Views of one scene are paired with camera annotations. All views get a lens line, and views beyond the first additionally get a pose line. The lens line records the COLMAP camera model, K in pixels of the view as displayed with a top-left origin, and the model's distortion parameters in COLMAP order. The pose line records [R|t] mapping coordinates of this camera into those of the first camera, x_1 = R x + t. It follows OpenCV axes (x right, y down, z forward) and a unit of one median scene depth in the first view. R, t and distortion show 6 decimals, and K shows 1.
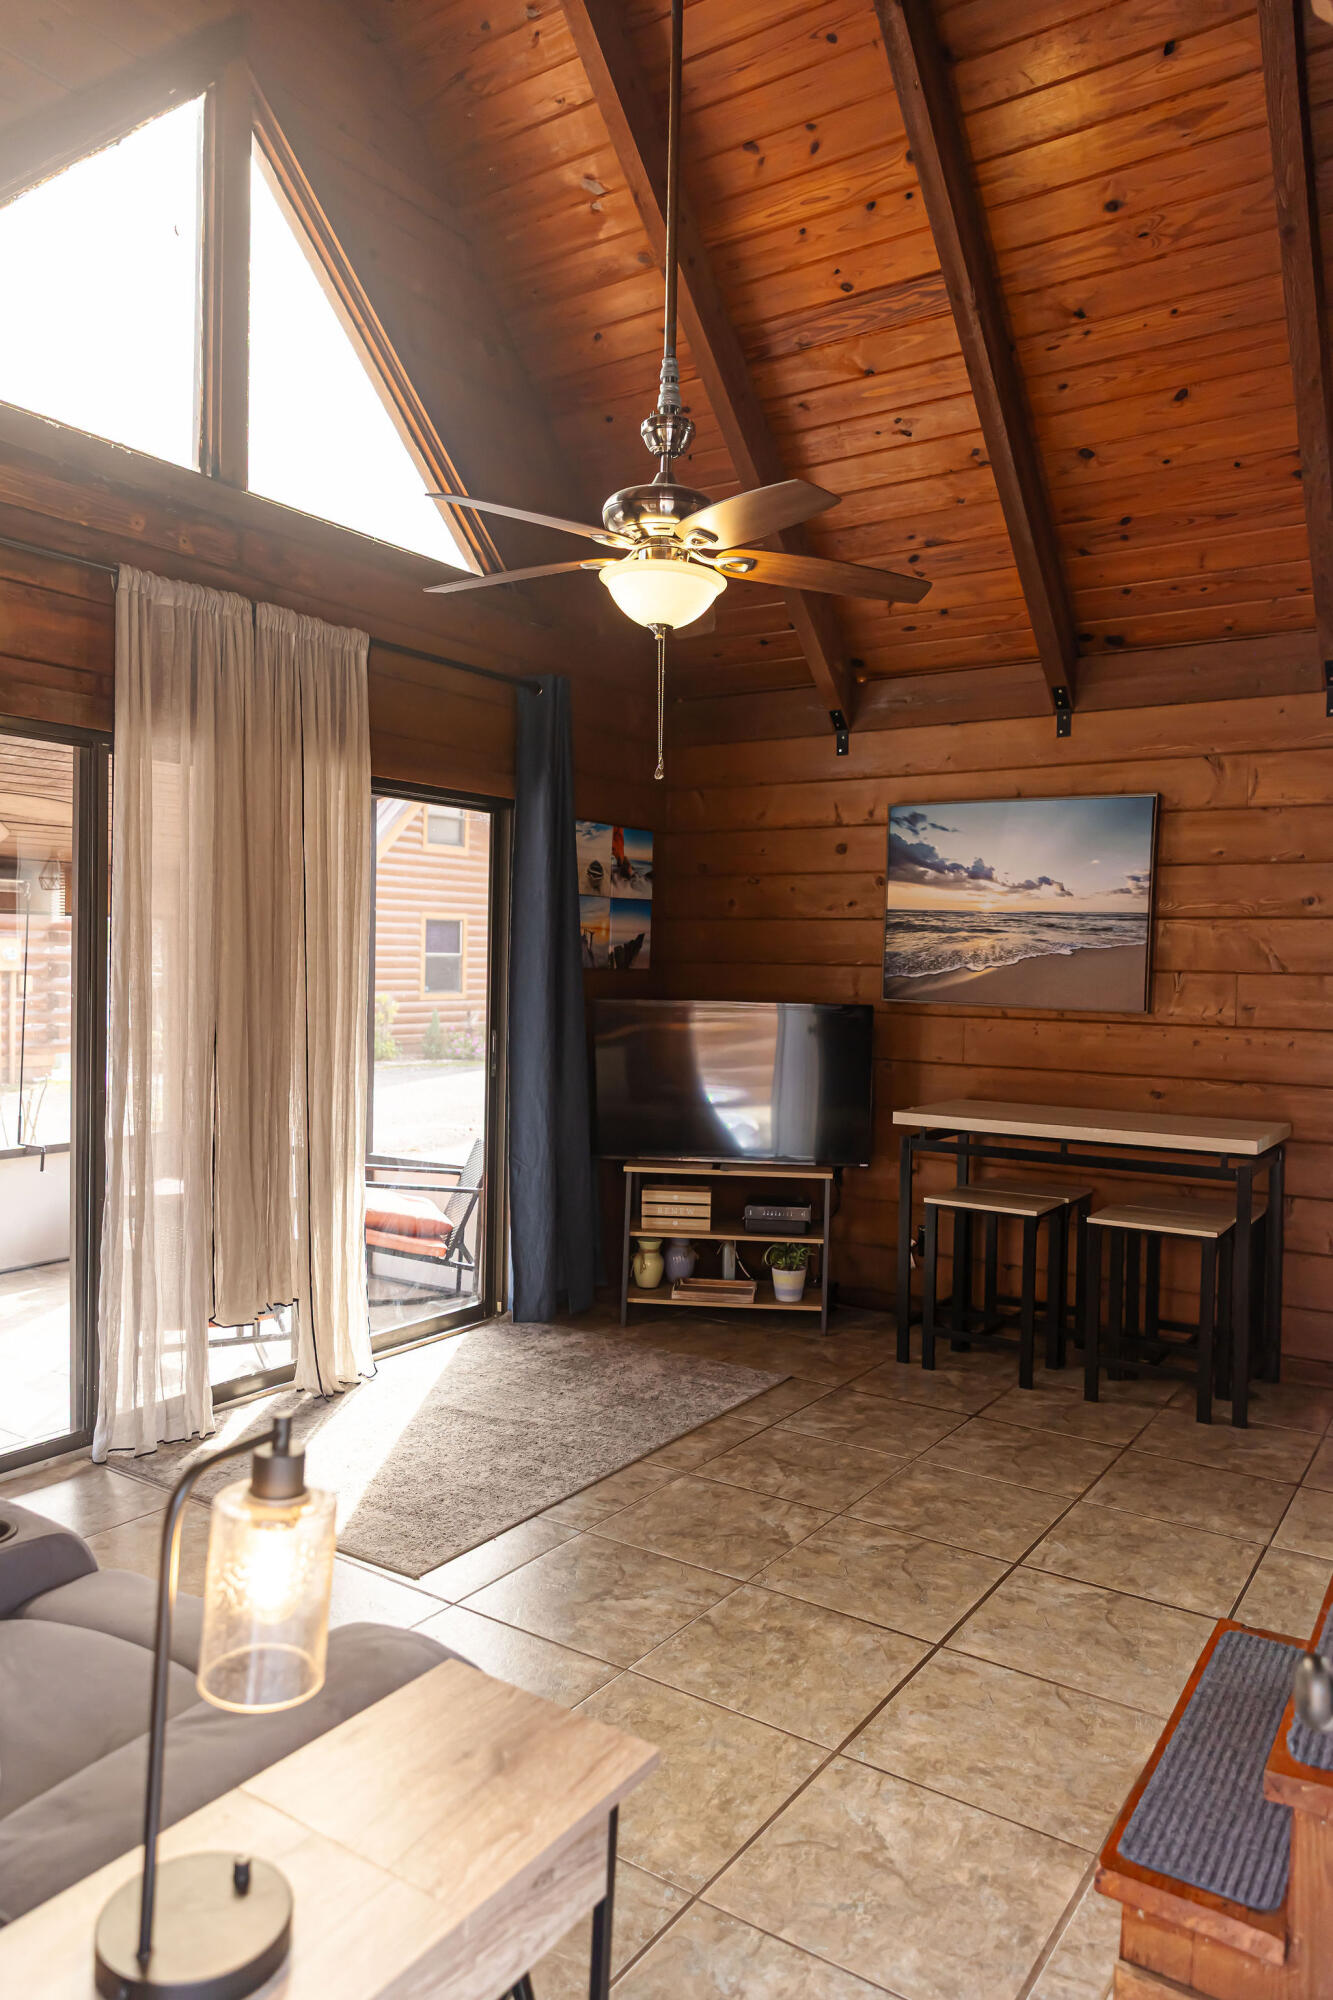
lens RADIAL K [[1346.2, 0, 661.5], [0, 1346.2, 1004.8], [0, 0, 1]] dist [-0.009309, 0.002513]
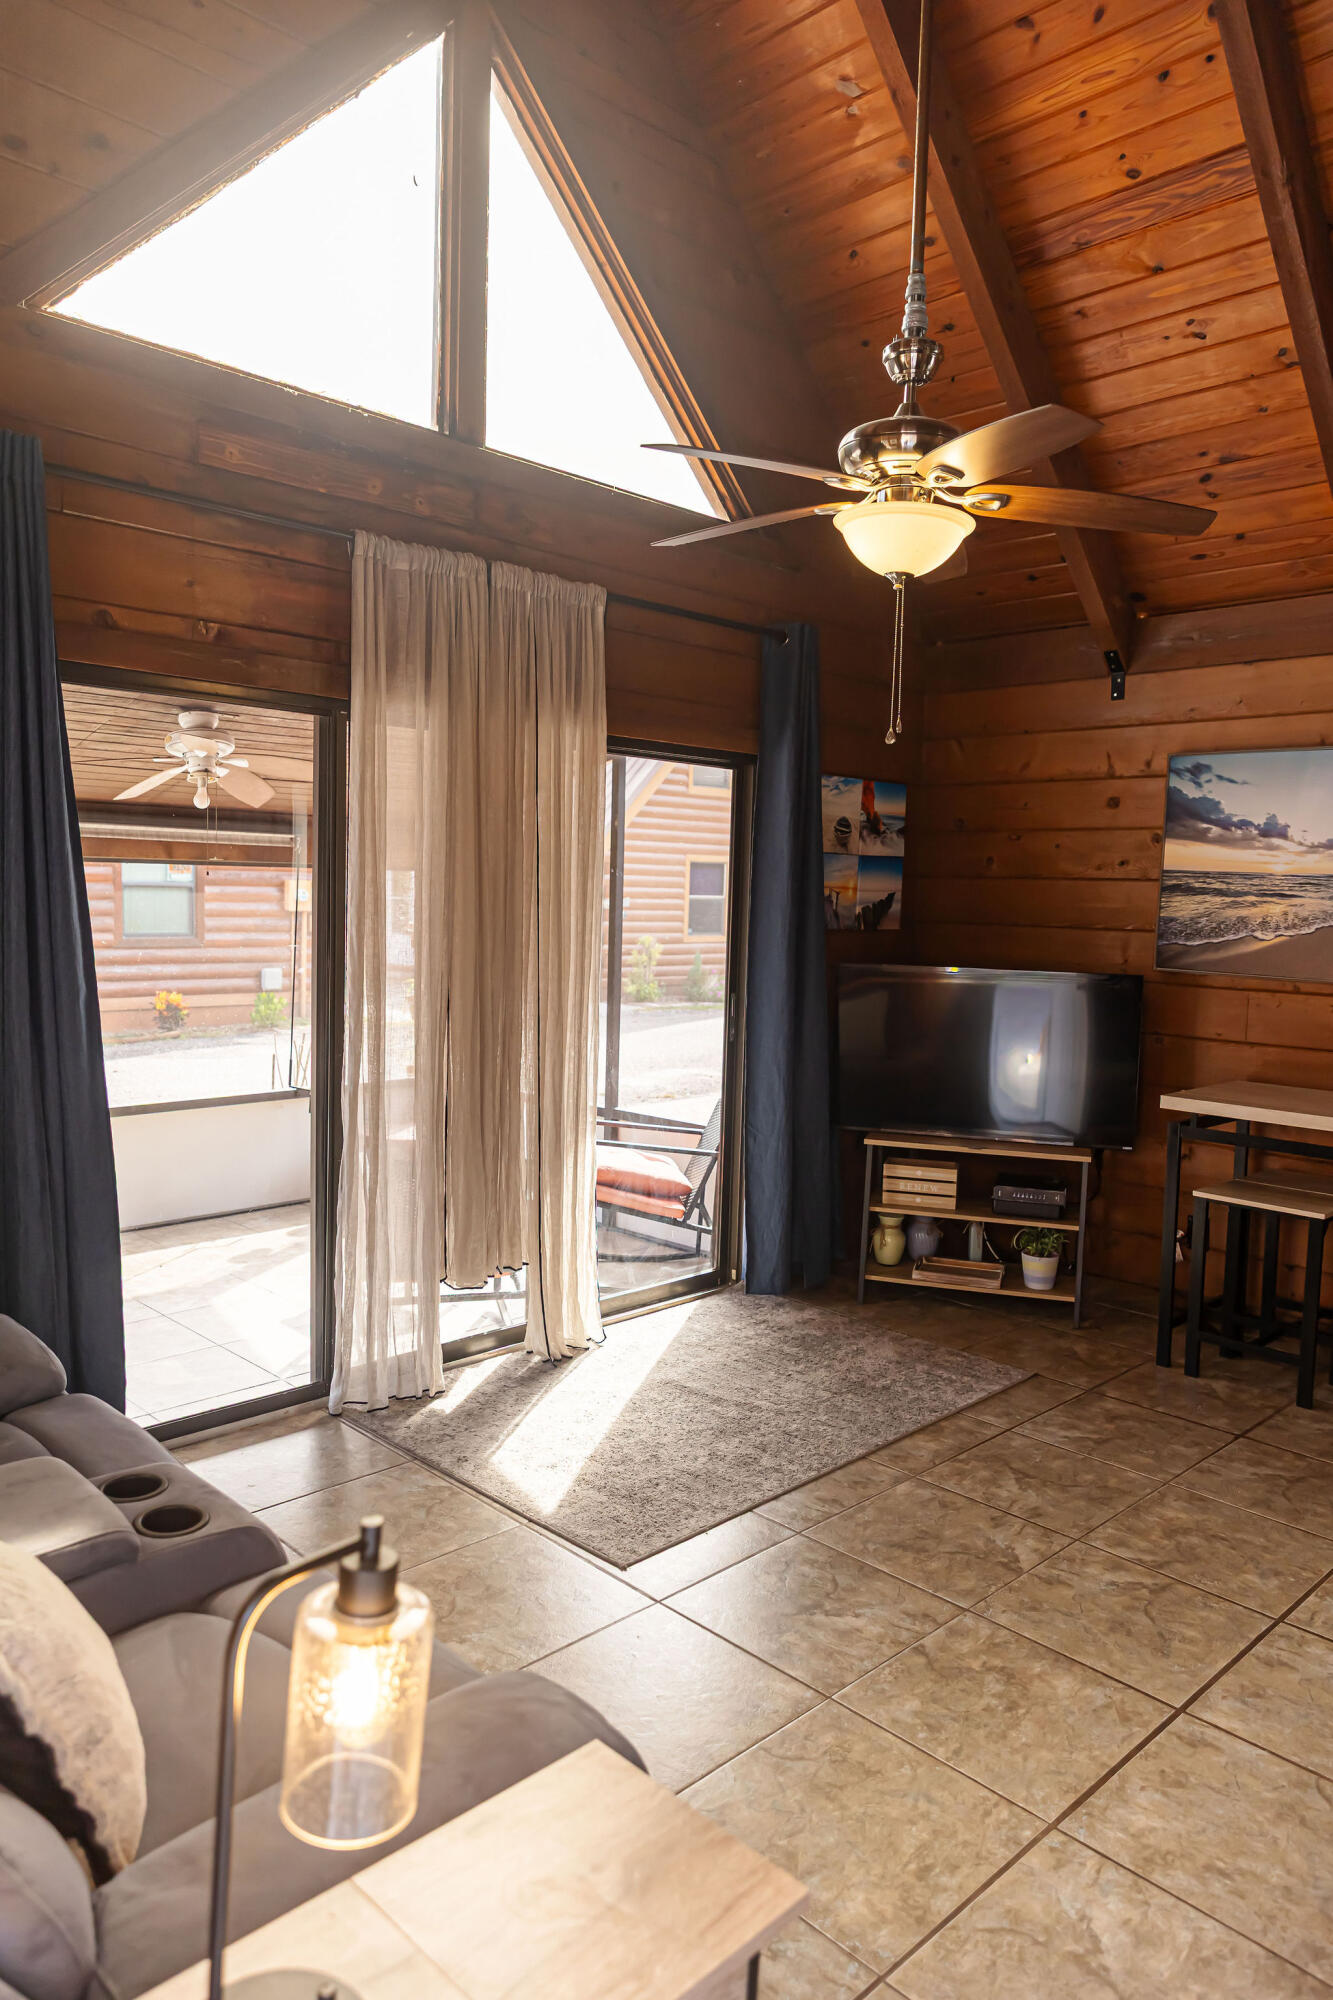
lens RADIAL K [[1346.2, 0, 657.5], [0, 1346.2, 1005.8], [0, 0, 1]] dist [-0.009309, 0.002513]
pose [[0.979536, 0.023745, -0.199865, 0.020312], [-0.014343, 0.998727, 0.048361, -0.022793], [0.200759, -0.044505, 0.978629, 0.044209]]
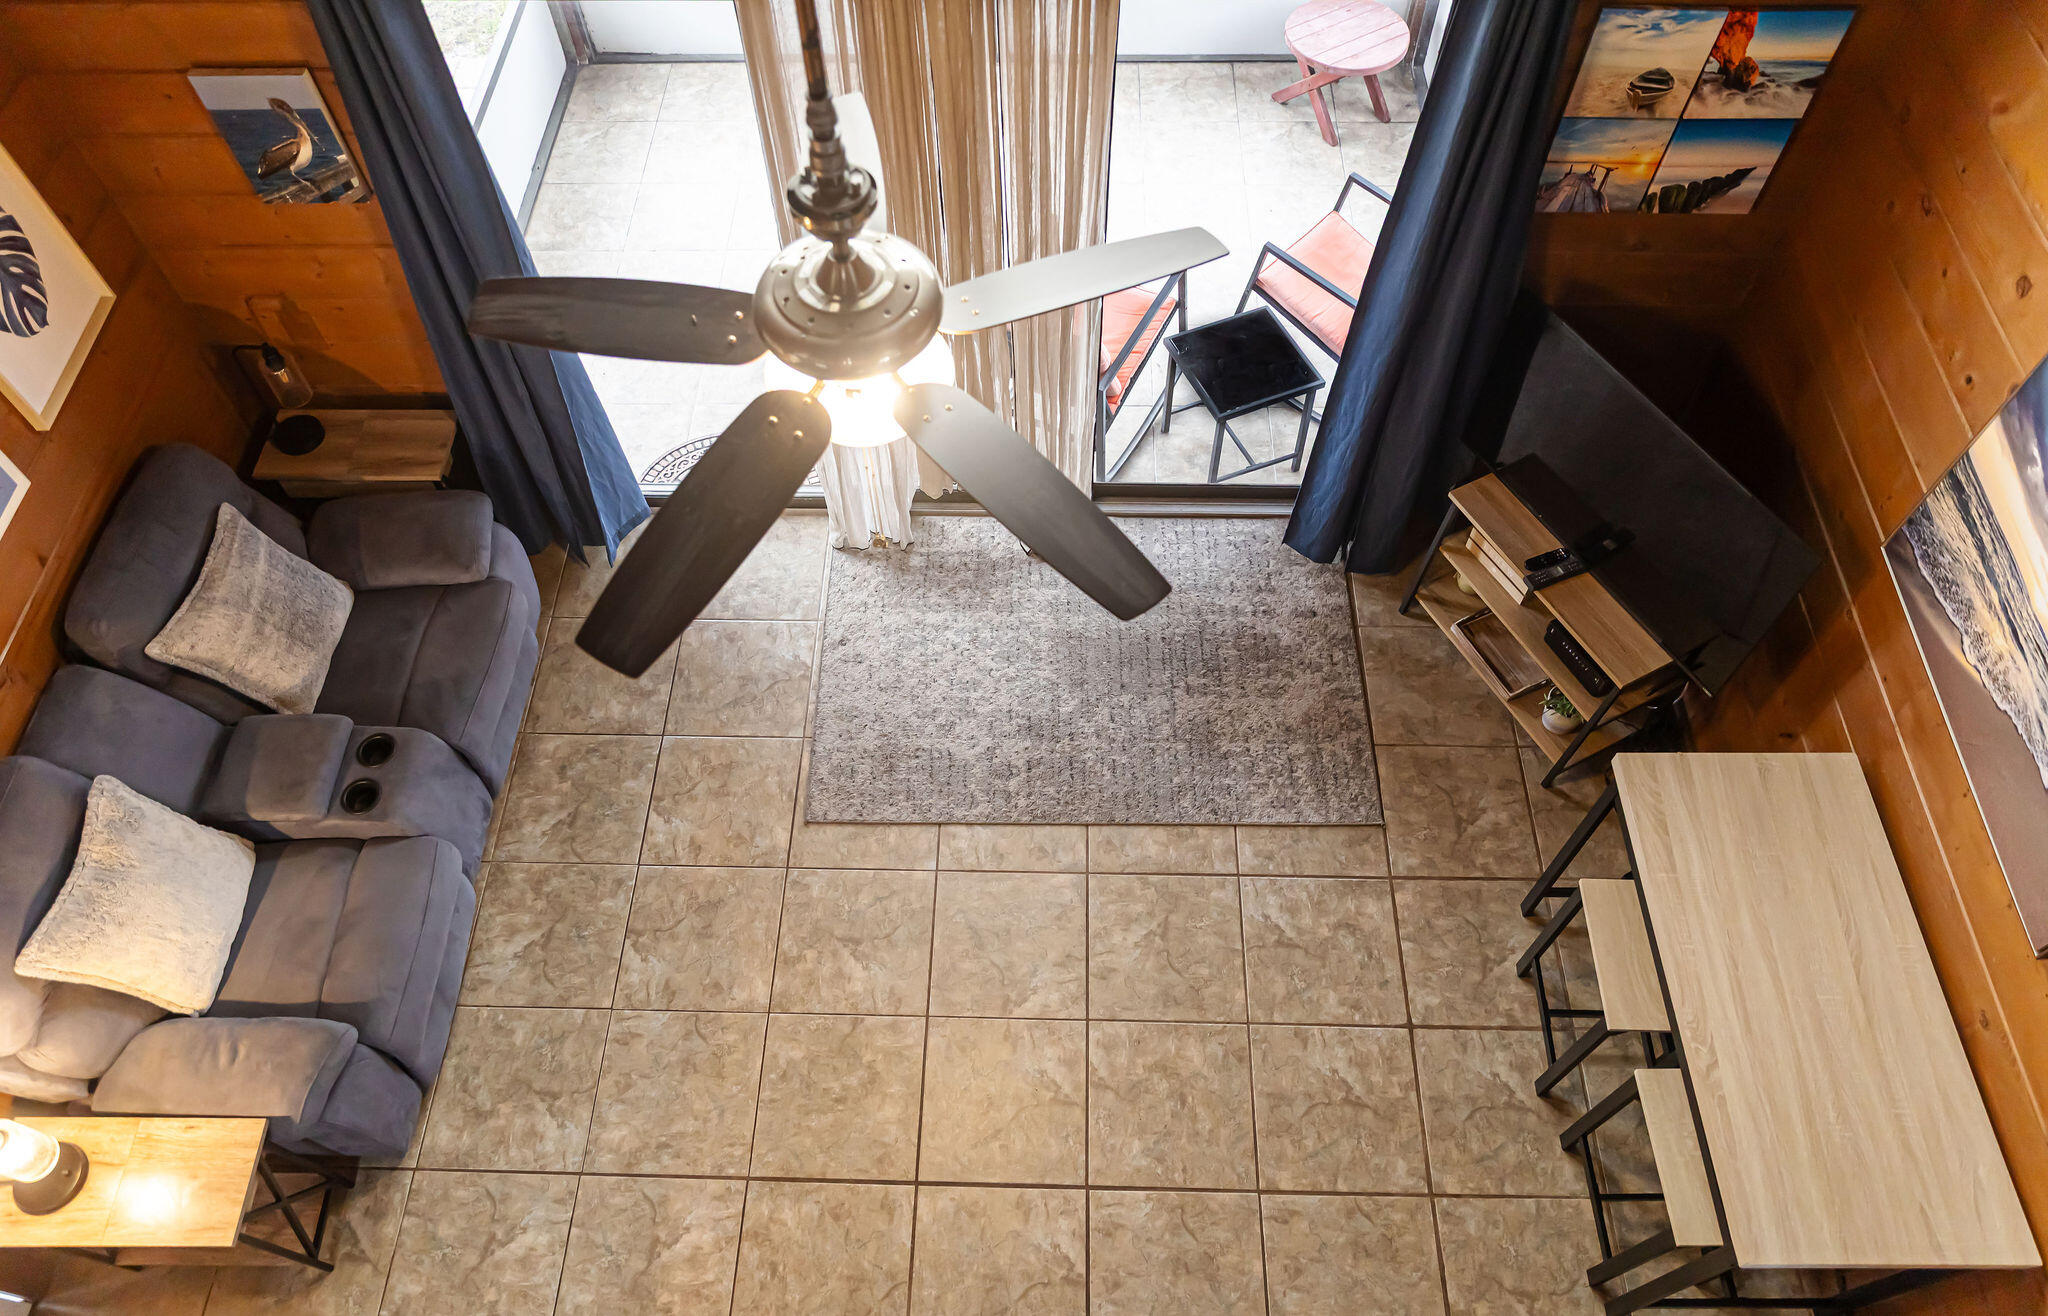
lens RADIAL K [[1382.8, 0, 1024.1], [0, 1382.8, 679.4], [0, 0, 1]] dist [-0.002207, -0.004506]
pose [[0.540356, 0.699160, -0.468179, 0.362305], [-0.004657, 0.558880, 0.829235, -0.605696], [0.841424, -0.445902, 0.305250, 0.586510]]
